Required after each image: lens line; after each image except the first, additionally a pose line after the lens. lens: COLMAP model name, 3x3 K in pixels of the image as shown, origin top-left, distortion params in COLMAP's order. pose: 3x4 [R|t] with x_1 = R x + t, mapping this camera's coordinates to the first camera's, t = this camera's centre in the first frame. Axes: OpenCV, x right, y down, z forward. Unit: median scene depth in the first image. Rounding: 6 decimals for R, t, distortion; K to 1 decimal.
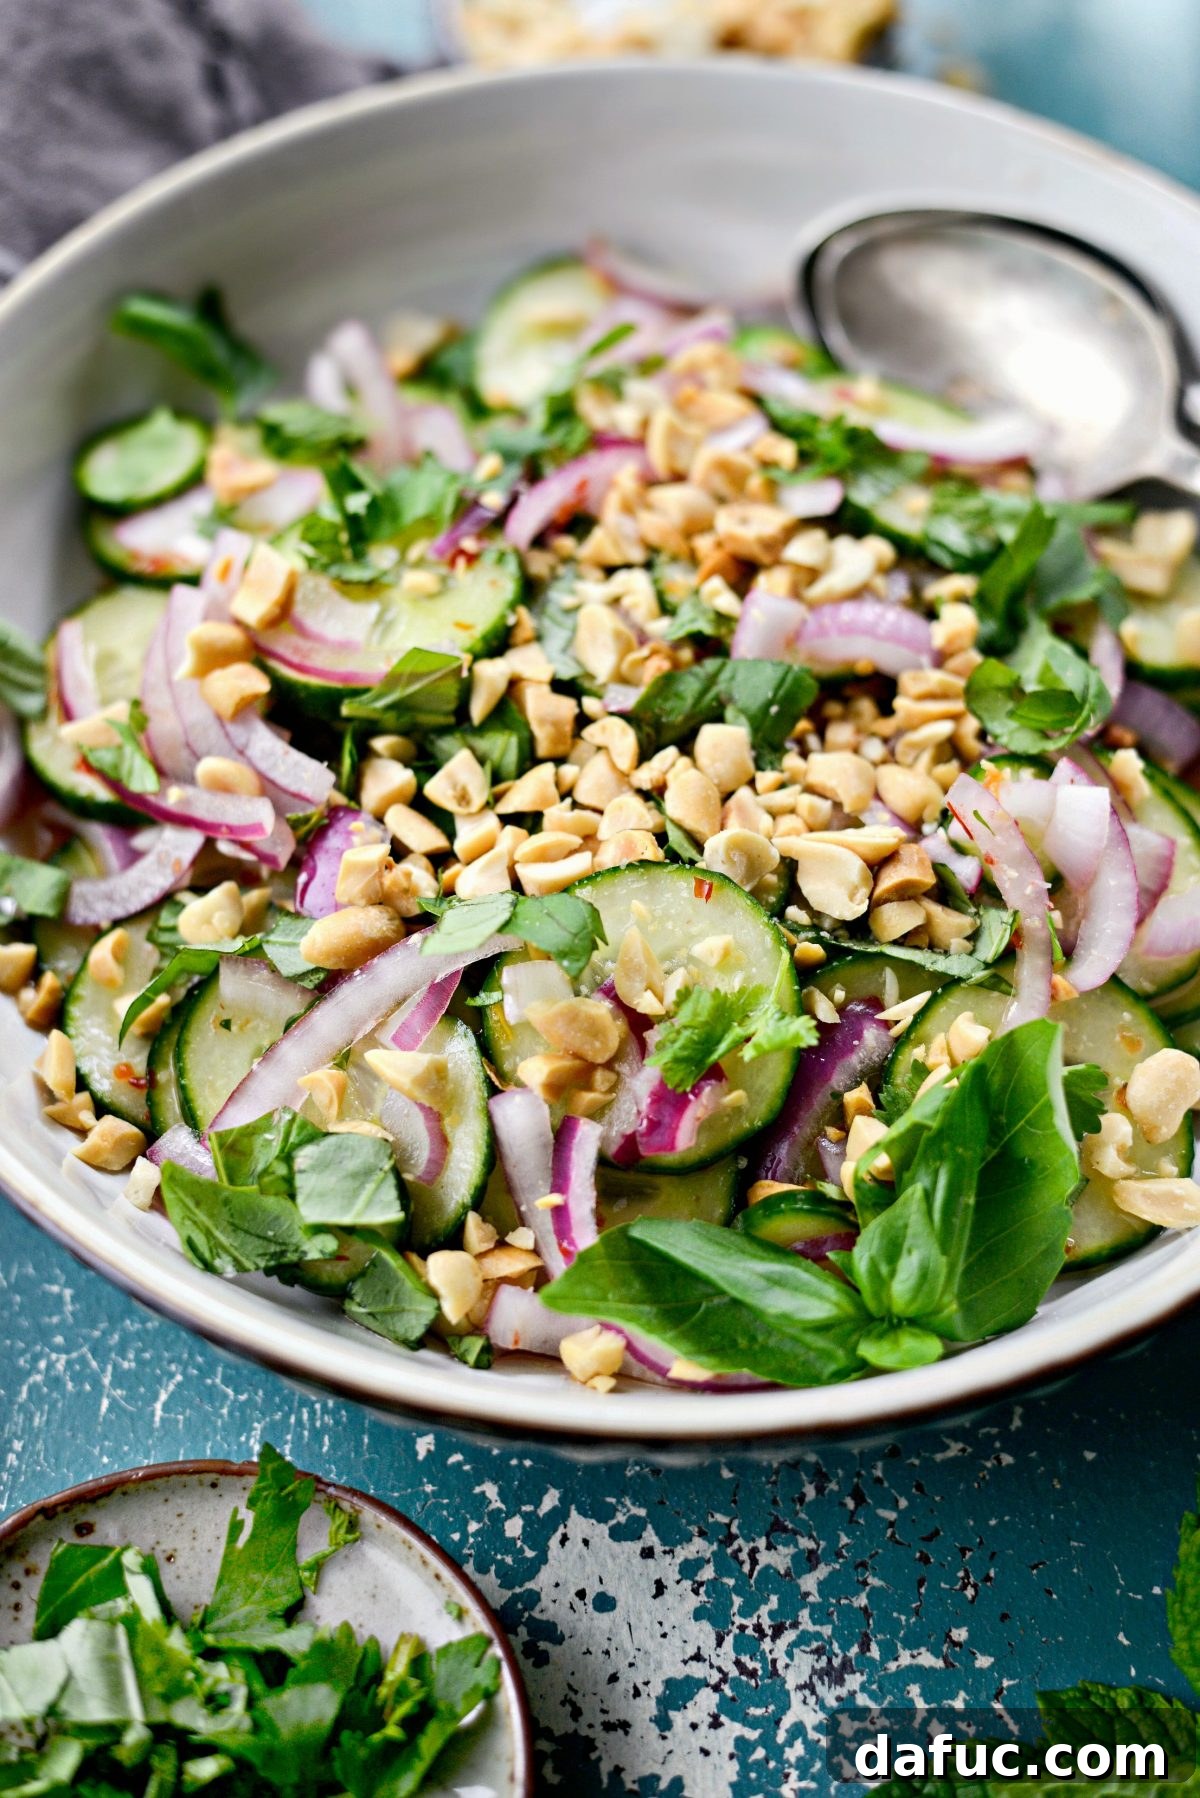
lens RADIAL K [[2751.2, 0, 543.8], [0, 2751.2, 1009.6], [0, 0, 1]] dist [-0.176493, 0.000000]
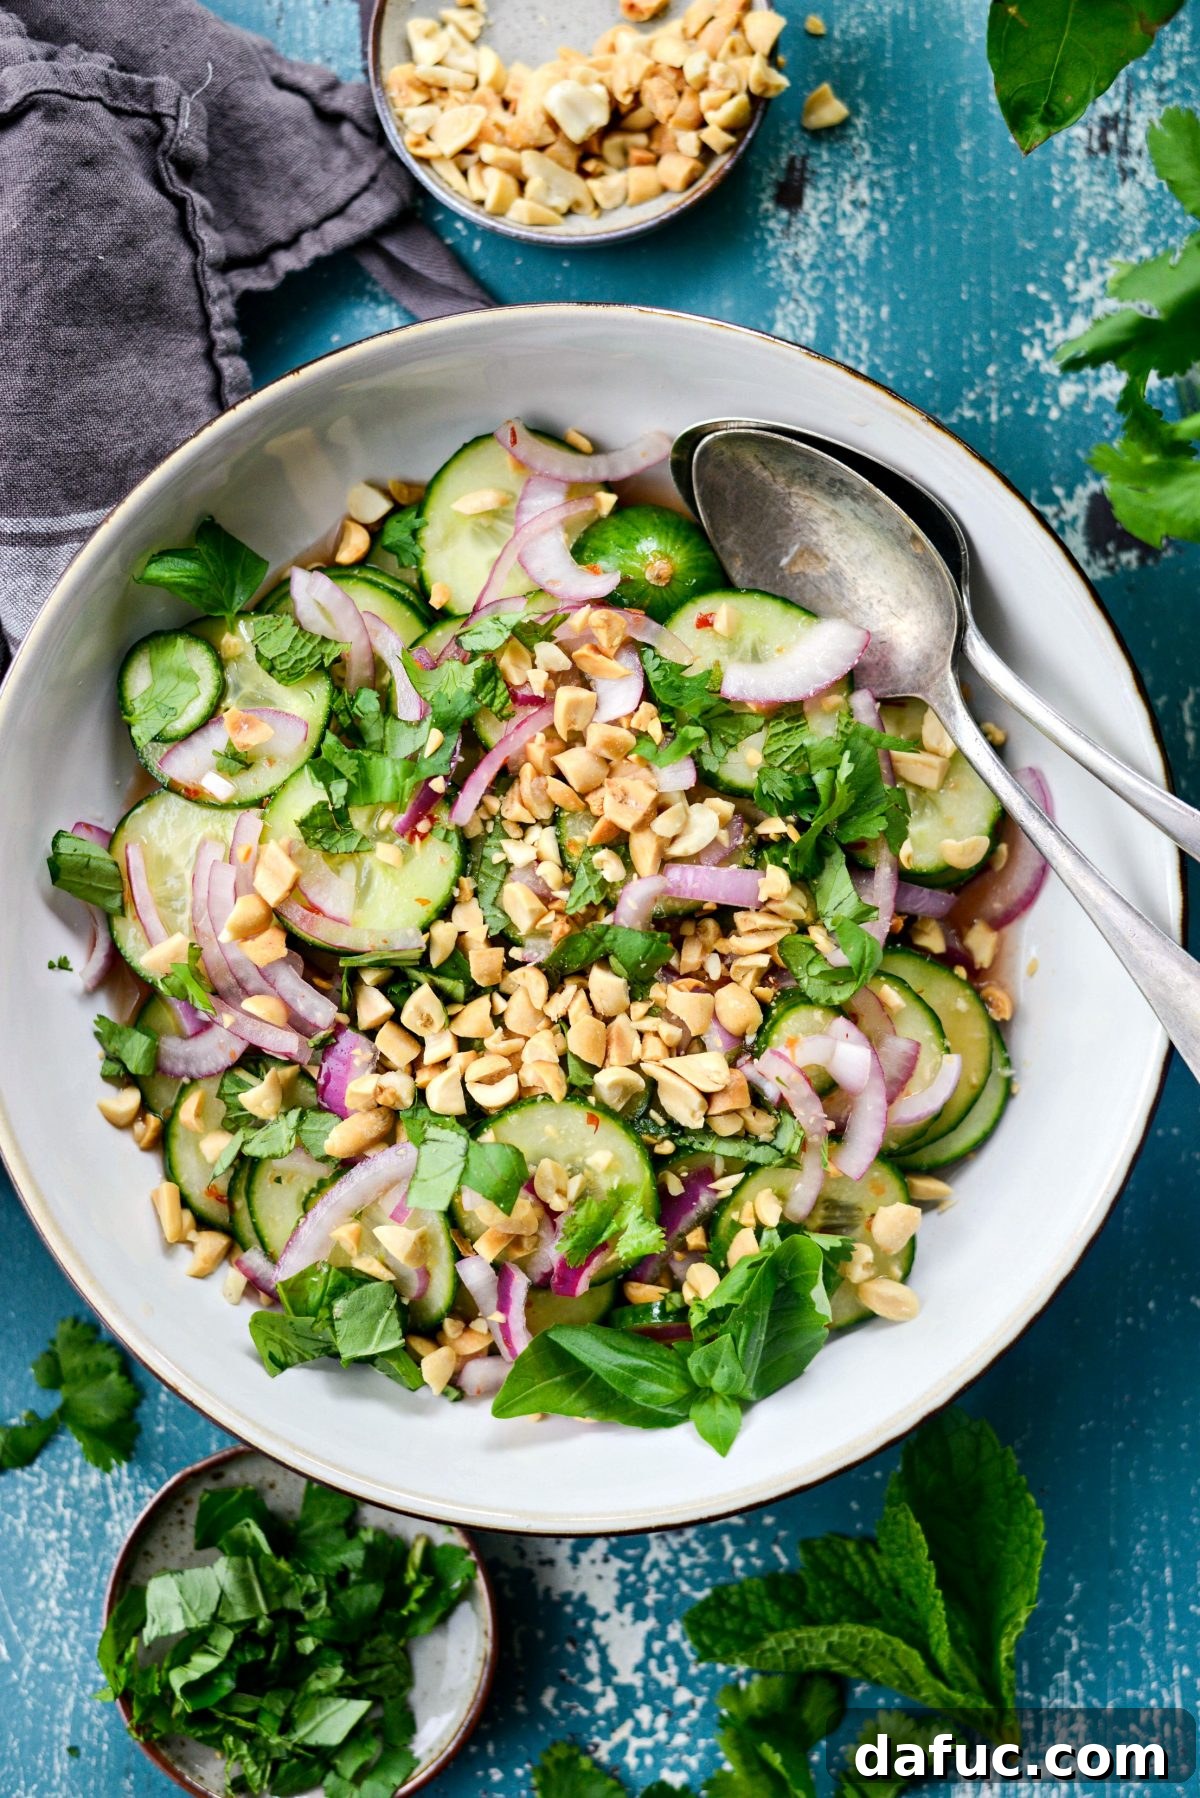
lens RADIAL K [[2751.2, 0, 587.6], [0, 2751.2, 916.6], [0, 0, 1]] dist [-0.176493, 0.000000]
pose [[0.999289, -0.030028, 0.022793, 0.024637], [0.013336, 0.847080, 0.531298, -0.943480], [-0.035261, -0.530616, 0.846878, -0.205813]]
